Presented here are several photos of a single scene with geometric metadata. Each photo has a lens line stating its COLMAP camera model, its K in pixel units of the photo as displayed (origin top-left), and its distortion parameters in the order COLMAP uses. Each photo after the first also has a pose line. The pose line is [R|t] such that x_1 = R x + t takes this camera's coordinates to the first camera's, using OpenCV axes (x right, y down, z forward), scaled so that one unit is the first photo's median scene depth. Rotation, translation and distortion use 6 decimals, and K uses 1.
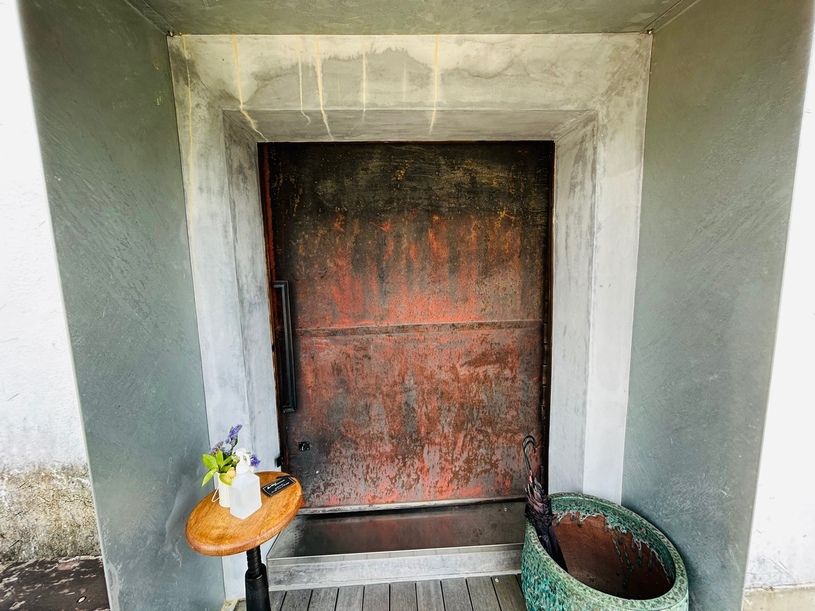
lens RADIAL K [[331.5, 0, 407.5], [0, 331.5, 304.9], [0, 0, 1]] dist [0.000305, -0.000011]
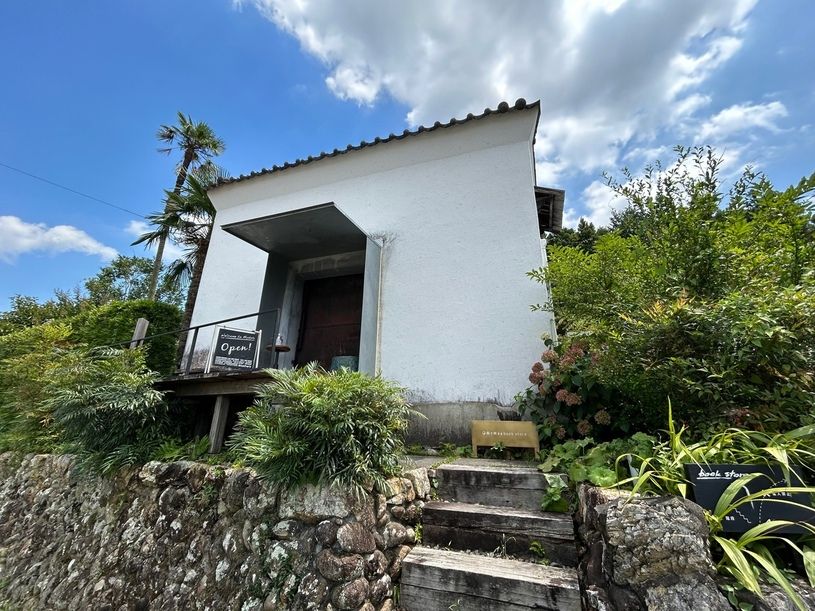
lens RADIAL K [[331.5, 0, 408.1], [0, 331.5, 305.6], [0, 0, 1]] dist [0.000305, -0.000011]
pose [[0.933992, -0.079963, -0.348231, 2.527010], [-0.080179, 0.902870, -0.422371, 1.667198], [0.348181, 0.422412, 0.836862, -2.174364]]
